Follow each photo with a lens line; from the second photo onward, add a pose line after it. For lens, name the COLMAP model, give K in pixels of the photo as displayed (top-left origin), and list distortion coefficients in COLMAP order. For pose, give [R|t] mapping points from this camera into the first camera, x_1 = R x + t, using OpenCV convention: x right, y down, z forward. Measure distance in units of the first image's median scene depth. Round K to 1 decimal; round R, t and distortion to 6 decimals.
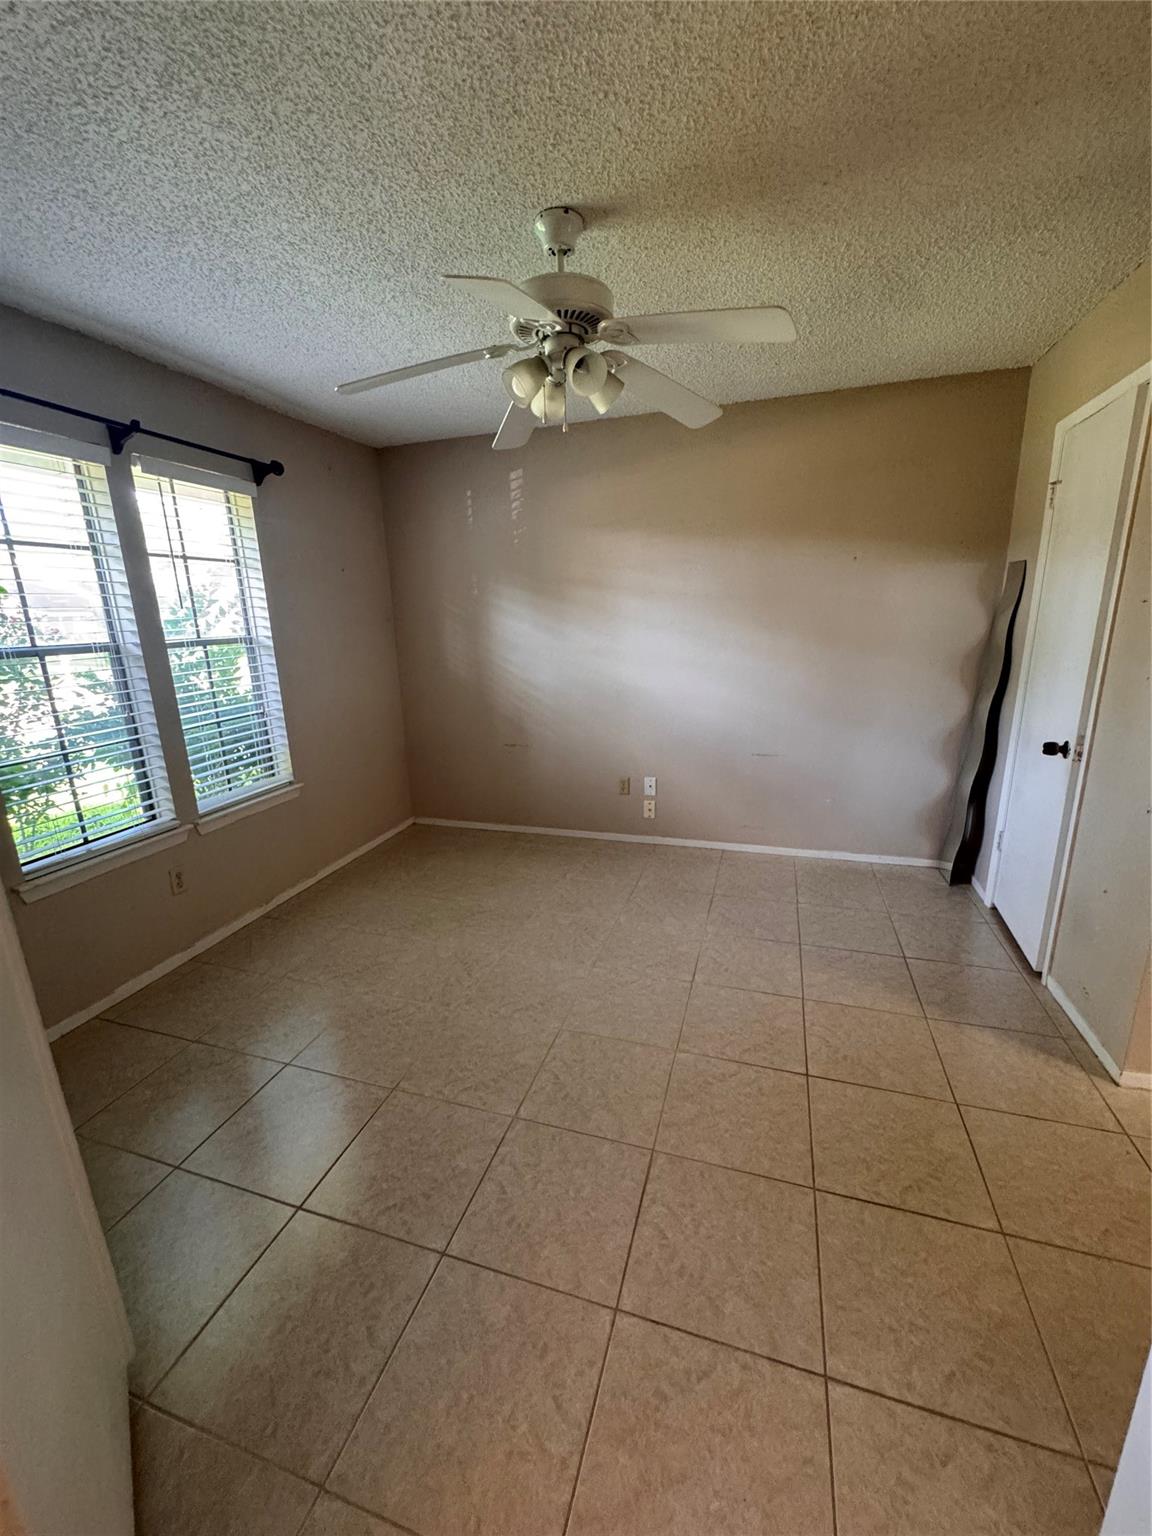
lens RADIAL K [[609.9, 0, 576.0], [0, 609.9, 768.0], [0, 0, 1]] dist [-0.003443, -0.000239]
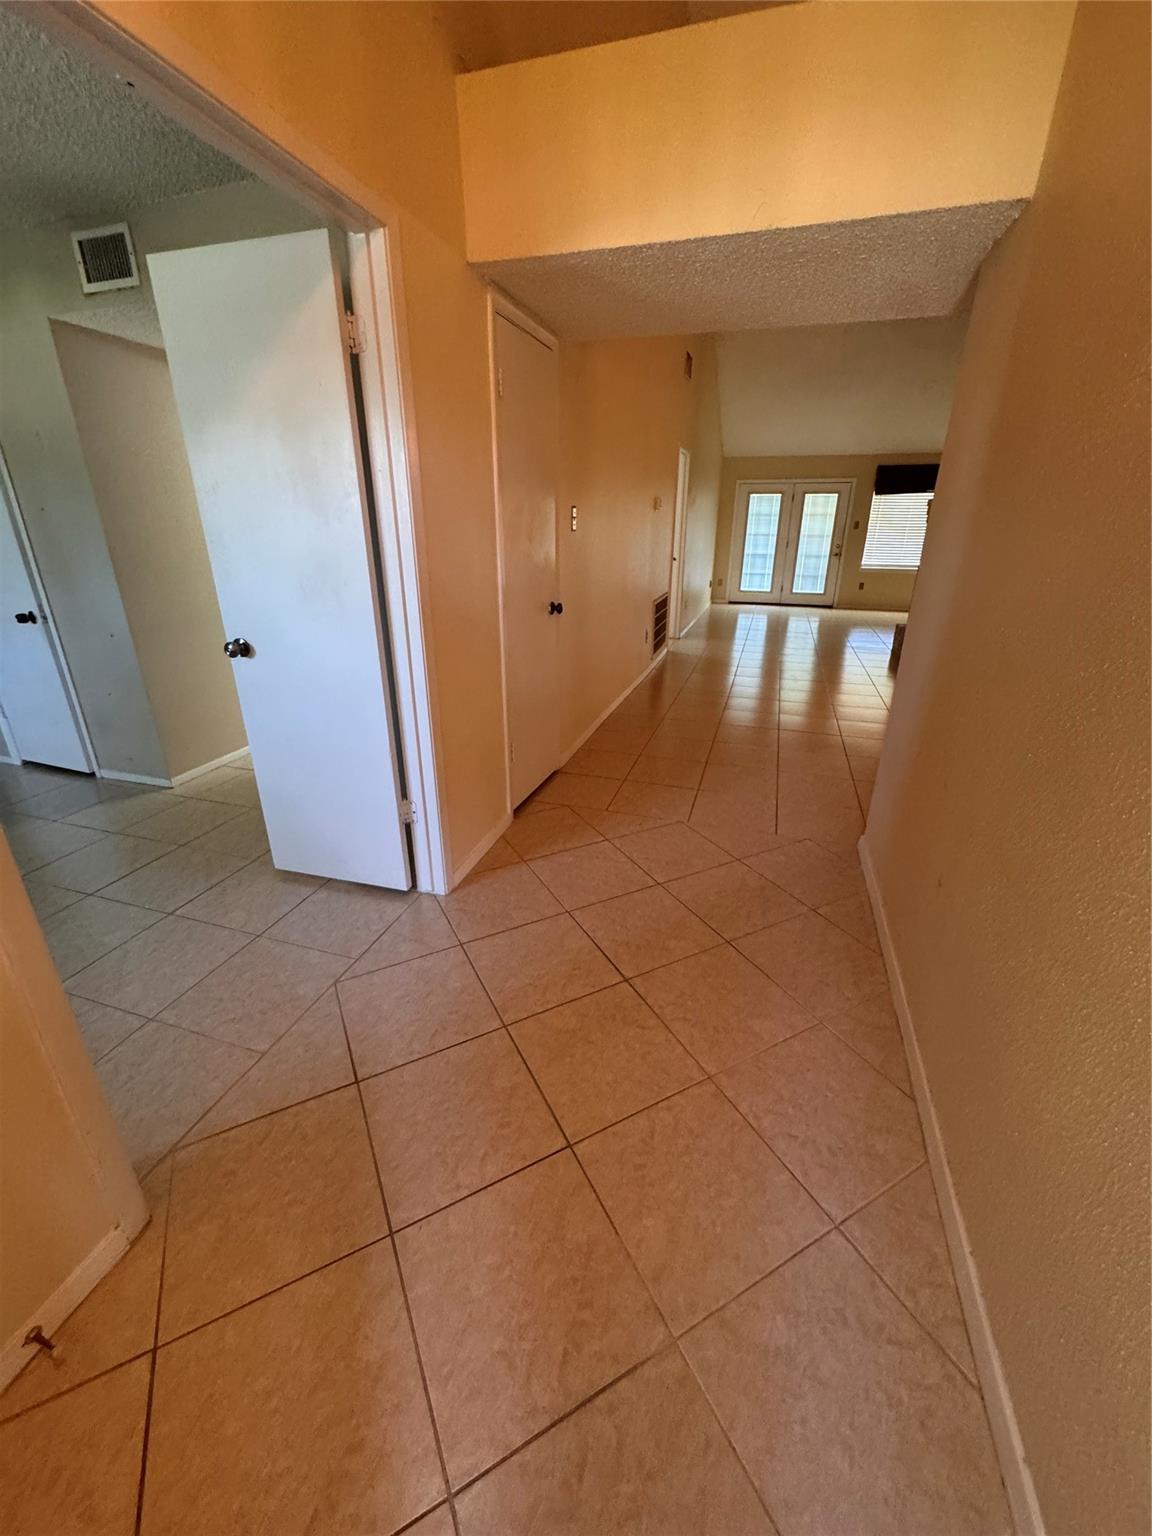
lens RADIAL K [[609.9, 0, 576.0], [0, 609.9, 768.0], [0, 0, 1]] dist [-0.003443, -0.000239]
pose [[-0.002636, -0.342033, 0.939684, -0.663718], [0.247322, 0.910272, 0.332021, 0.133087], [-0.968930, 0.233279, 0.082193, -0.277081]]
